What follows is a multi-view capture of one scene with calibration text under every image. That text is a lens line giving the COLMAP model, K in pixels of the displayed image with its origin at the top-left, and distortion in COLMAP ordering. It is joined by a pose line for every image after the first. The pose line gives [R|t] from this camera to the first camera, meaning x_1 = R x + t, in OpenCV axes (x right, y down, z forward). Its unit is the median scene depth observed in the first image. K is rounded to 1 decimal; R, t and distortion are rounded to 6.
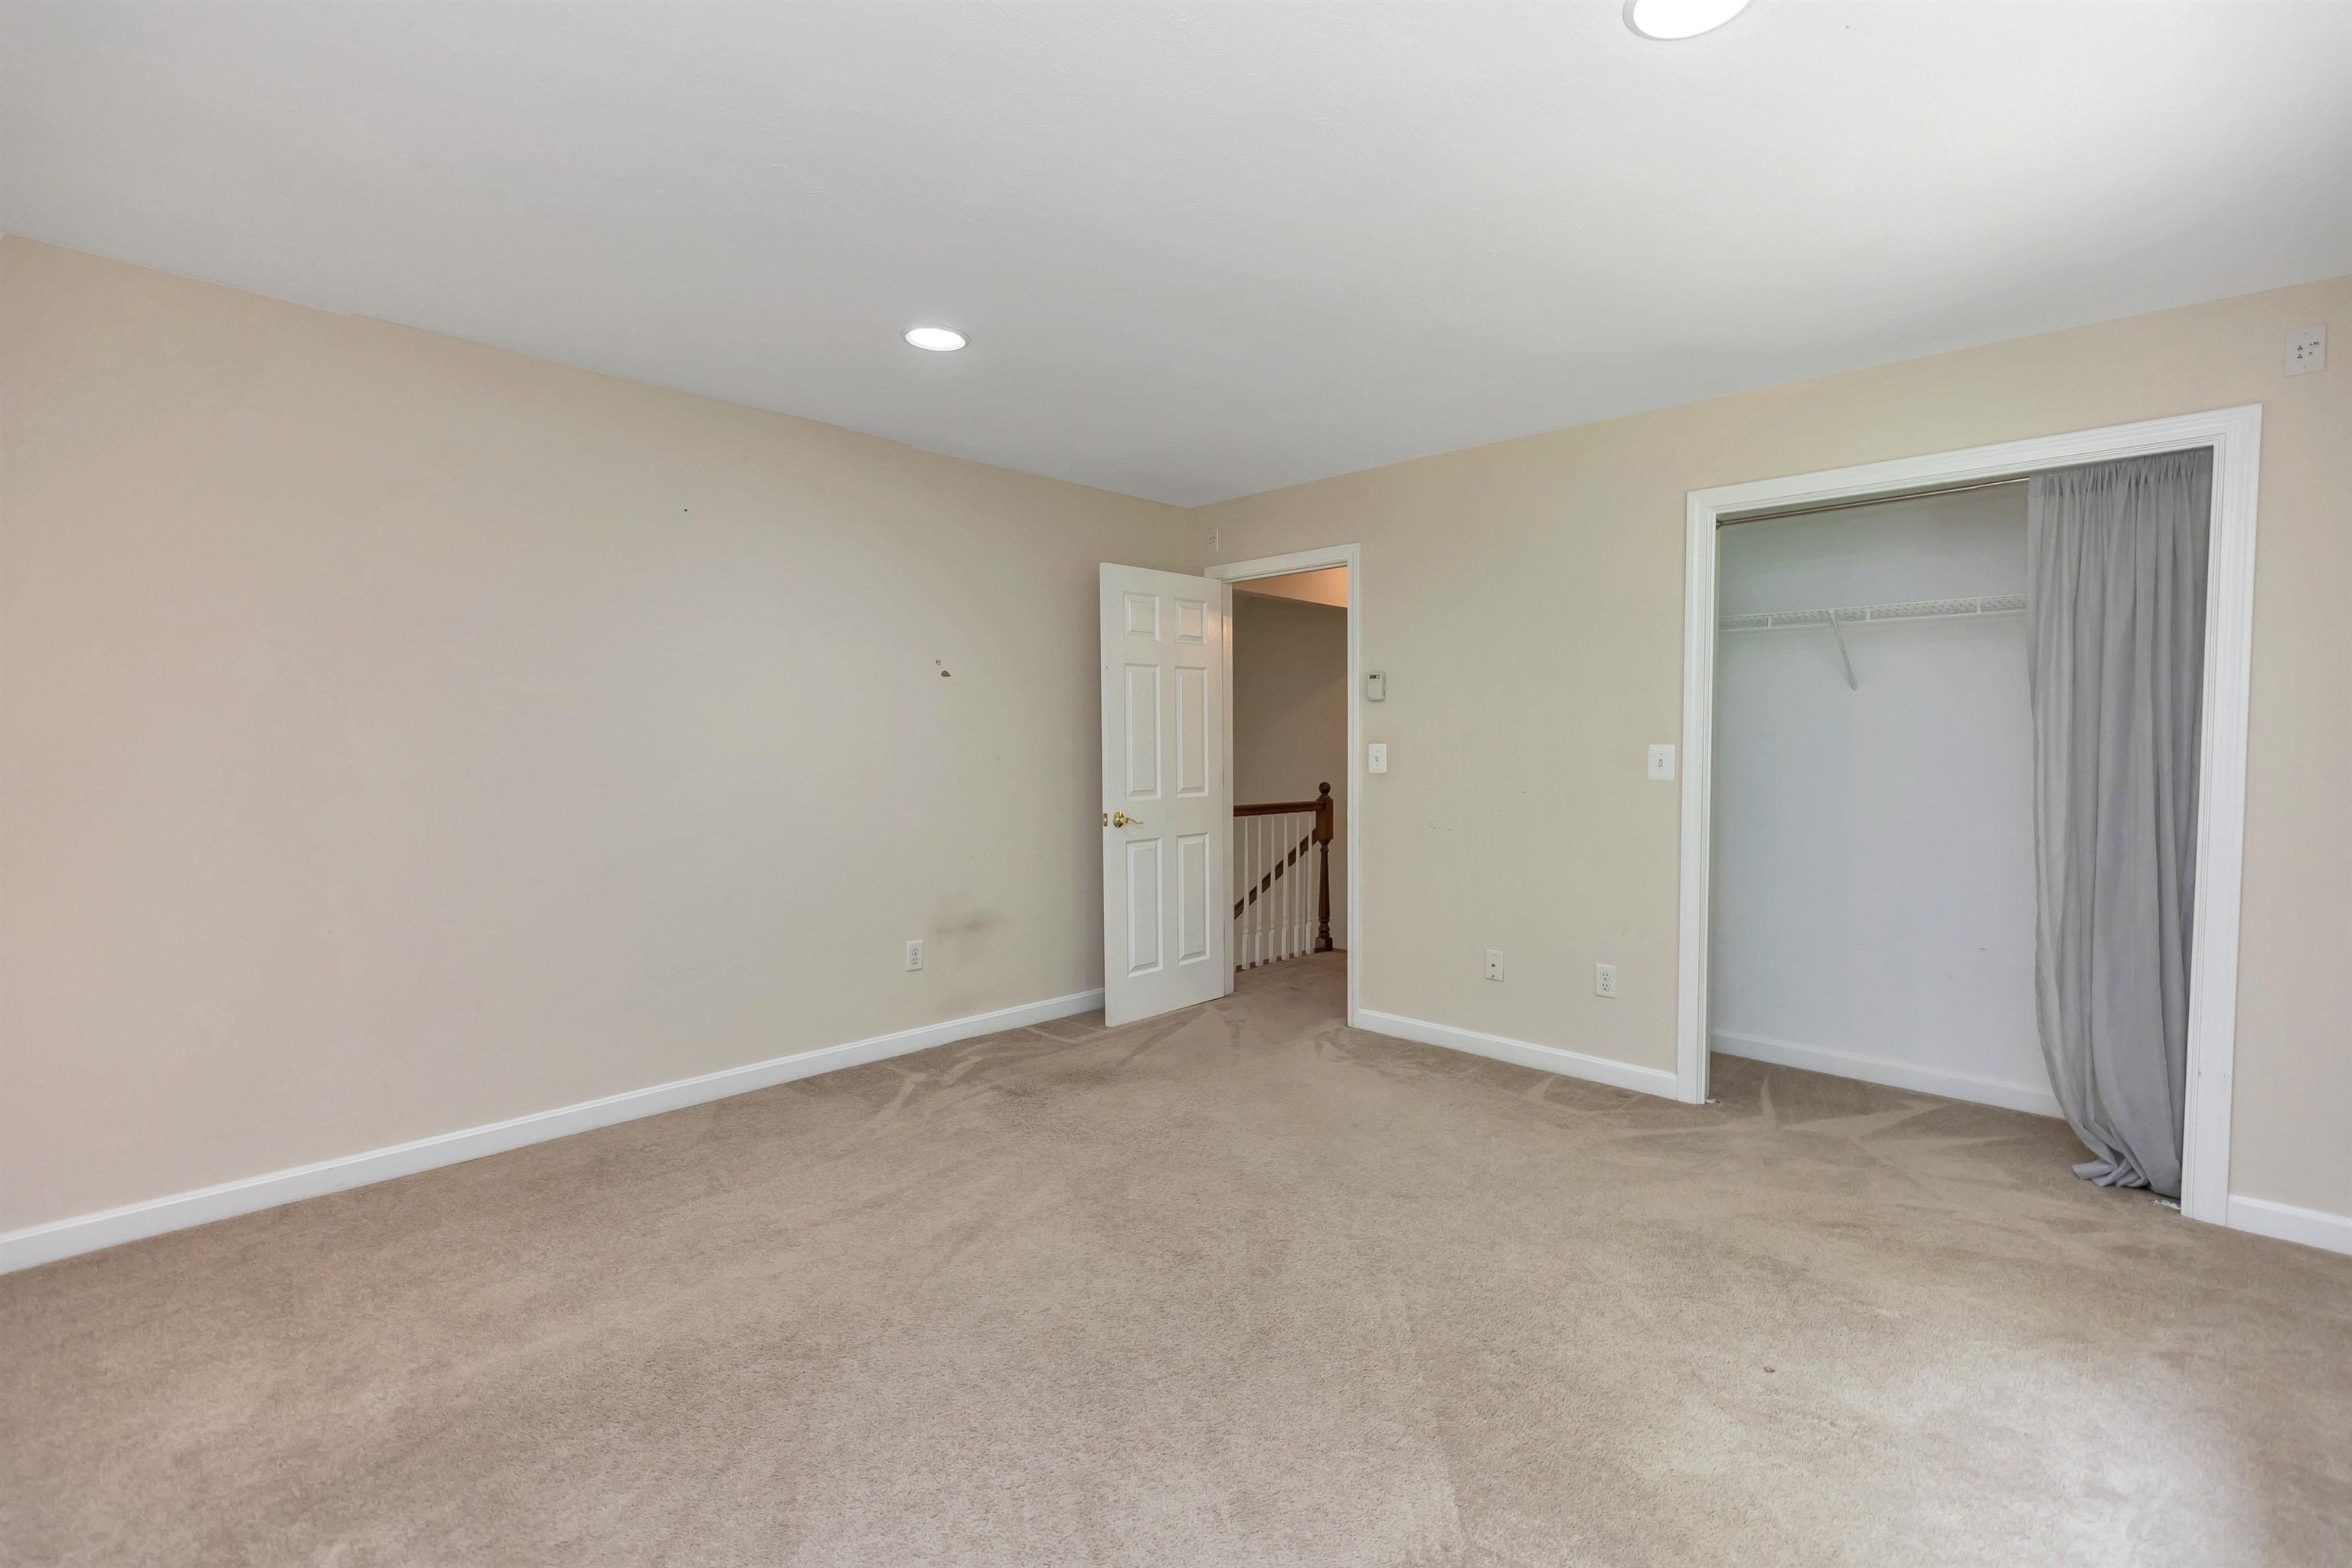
lens RADIAL K [[1053.3, 0, 1161.2], [0, 1053.3, 782.4], [0, 0, 1]] dist [0.007007, -0.001941]
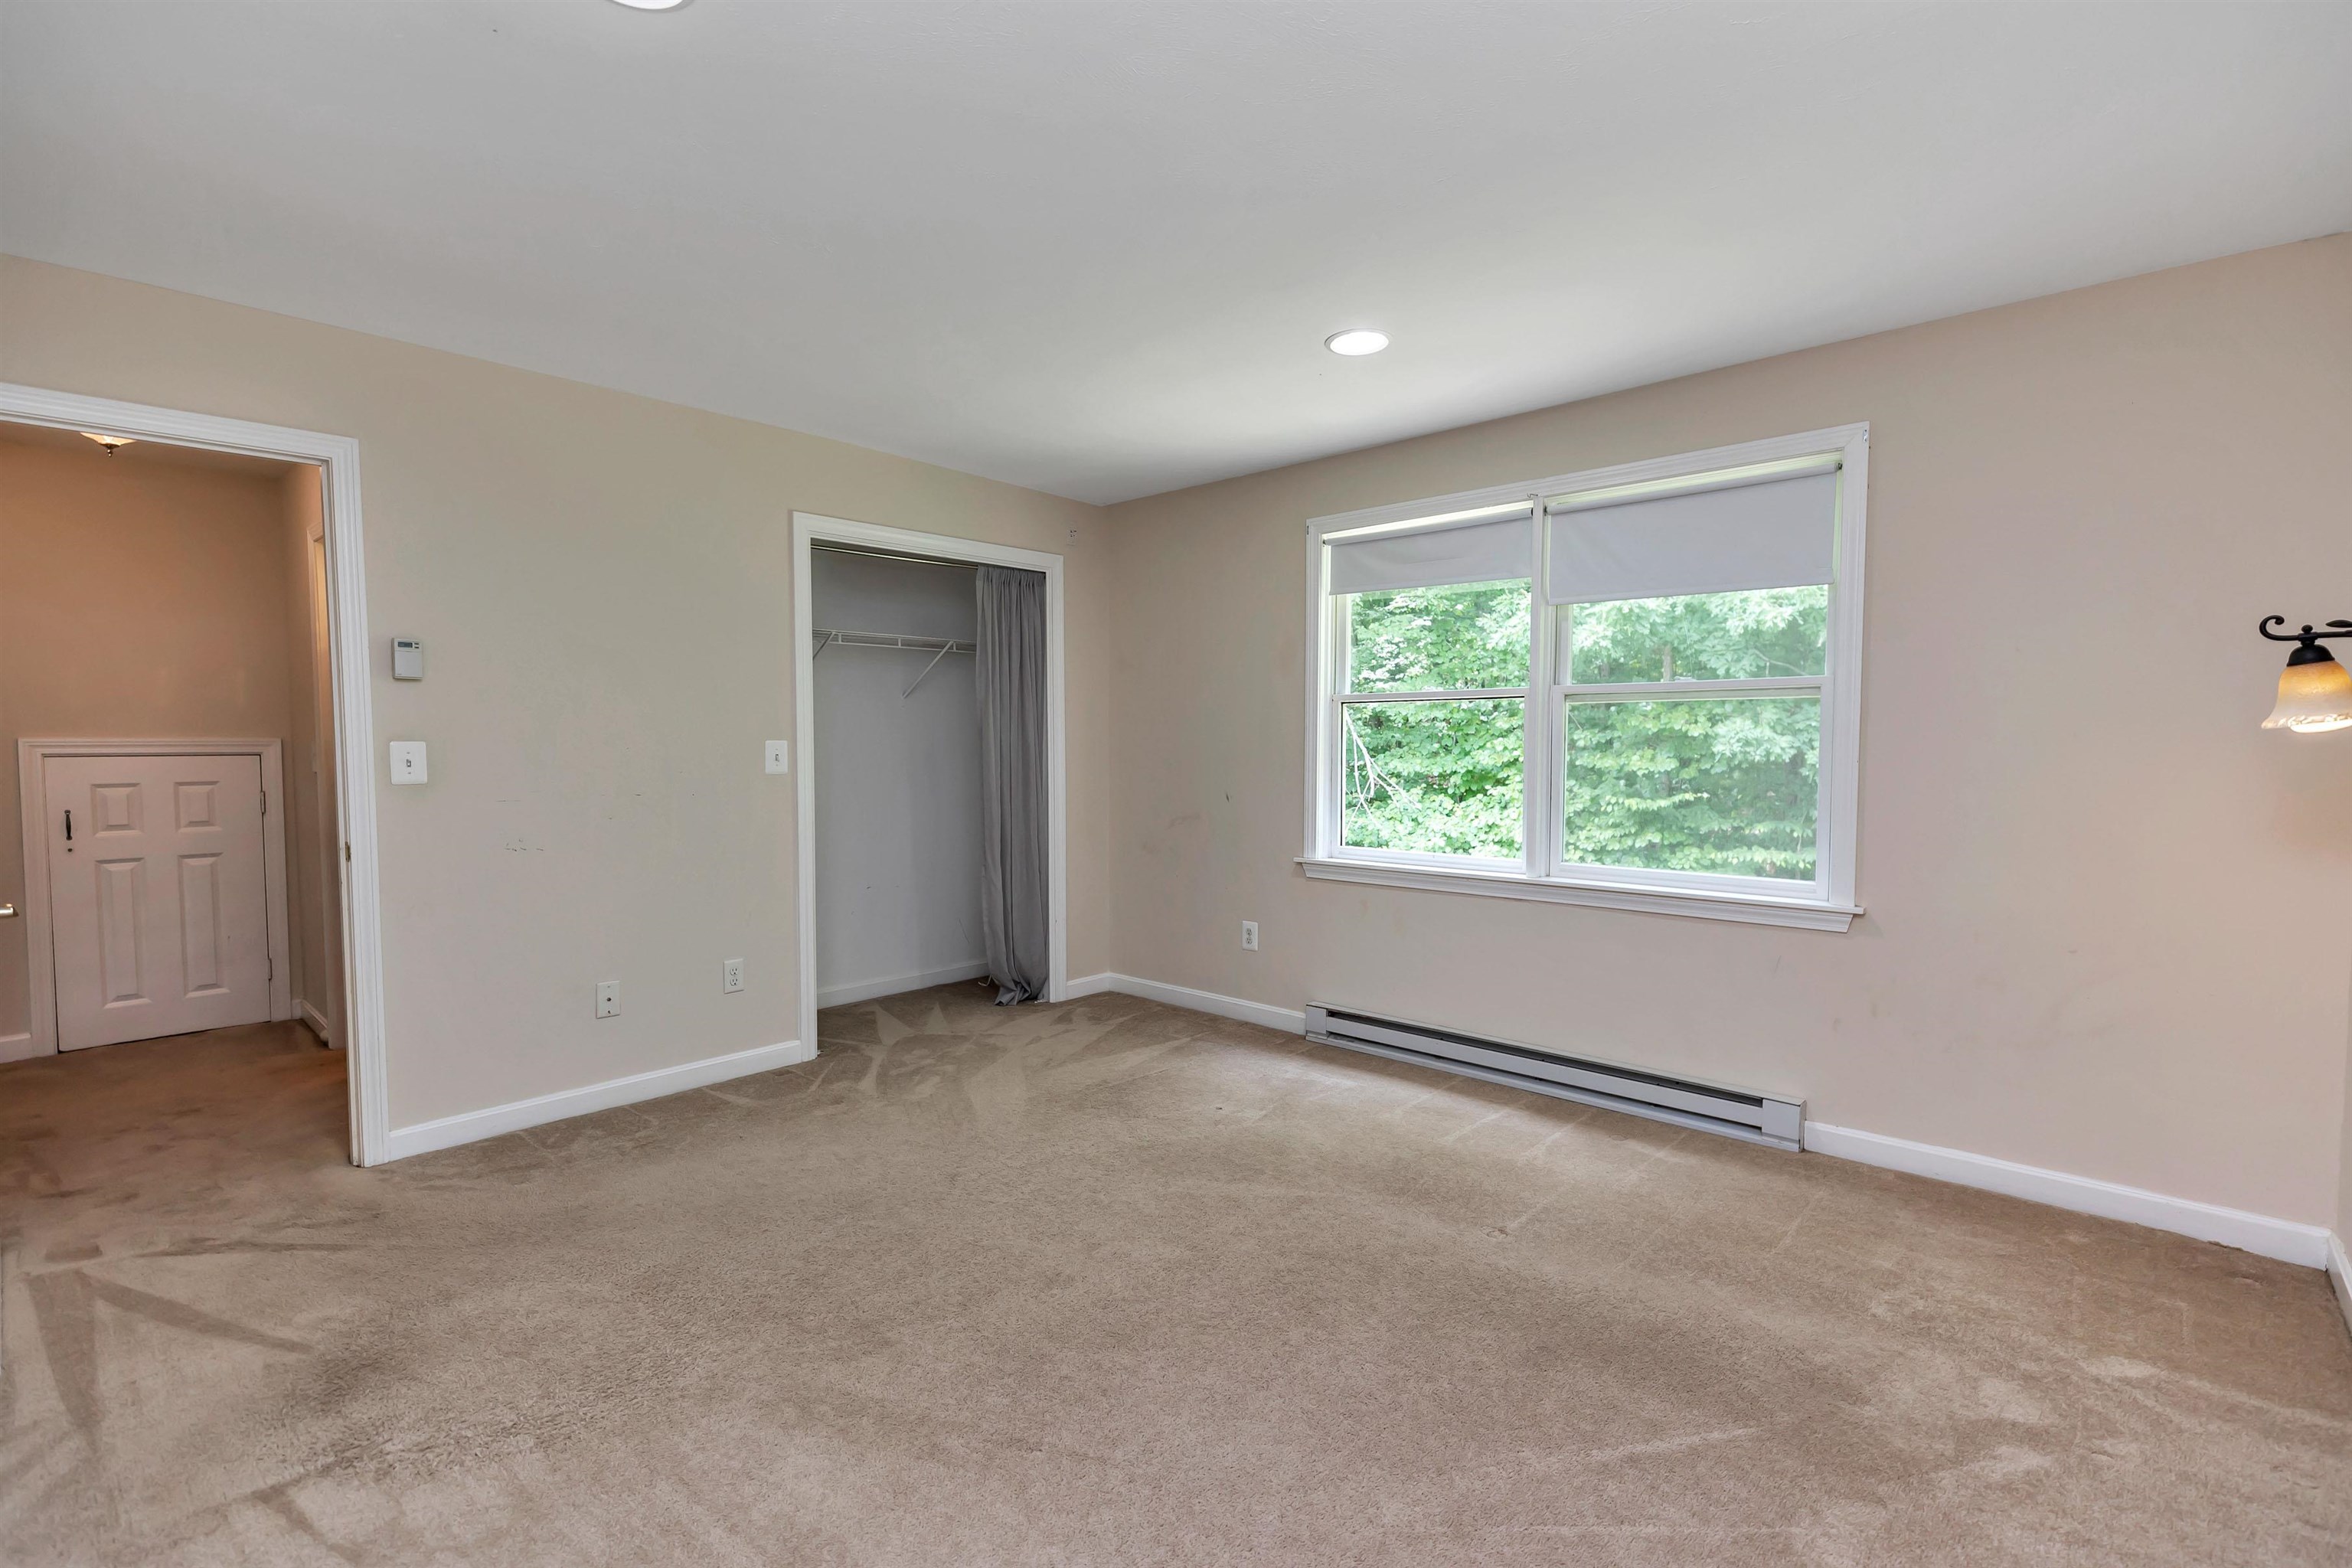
lens RADIAL K [[1053.3, 0, 1219.0], [0, 1053.3, 796.4], [0, 0, 1]] dist [0.007007, -0.001941]
pose [[-0.039574, -0.057009, 0.997589, -0.628463], [0.040005, 0.997480, 0.058590, -0.024550], [-0.998416, 0.042227, -0.037194, 0.605597]]
